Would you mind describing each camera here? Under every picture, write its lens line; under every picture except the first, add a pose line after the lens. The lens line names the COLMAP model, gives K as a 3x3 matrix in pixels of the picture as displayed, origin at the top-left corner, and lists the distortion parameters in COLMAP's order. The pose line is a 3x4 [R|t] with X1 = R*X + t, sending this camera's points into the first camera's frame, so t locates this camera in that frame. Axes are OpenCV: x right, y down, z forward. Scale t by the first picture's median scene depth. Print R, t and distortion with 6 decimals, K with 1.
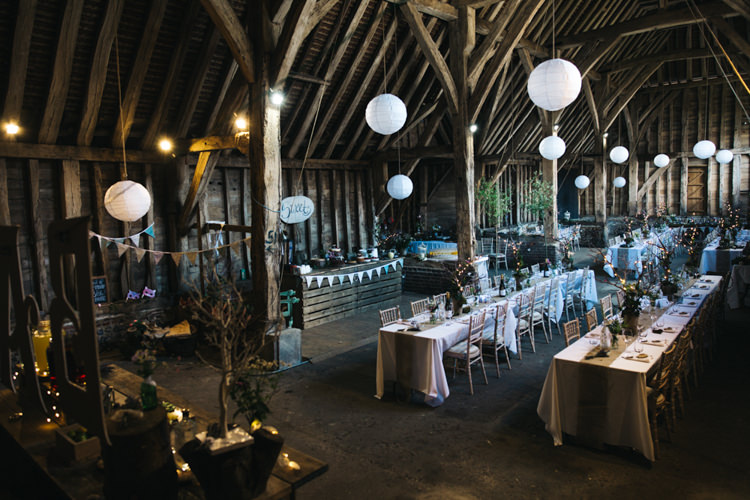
lens RADIAL K [[505.3, 0, 374.9], [0, 505.3, 248.3], [0, 0, 1]] dist [-0.052351, 0.001162]
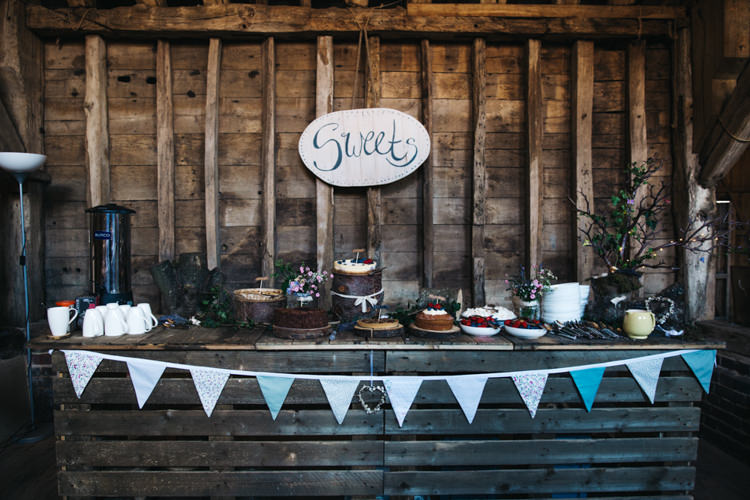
lens RADIAL K [[505.3, 0, 374.4], [0, 505.3, 247.1], [0, 0, 1]] dist [-0.052351, 0.001162]
pose [[0.664434, 0.059890, -0.744943, 0.110712], [-0.098196, 0.995138, -0.007578, -0.005941], [0.740868, 0.078185, 0.667085, 0.759141]]
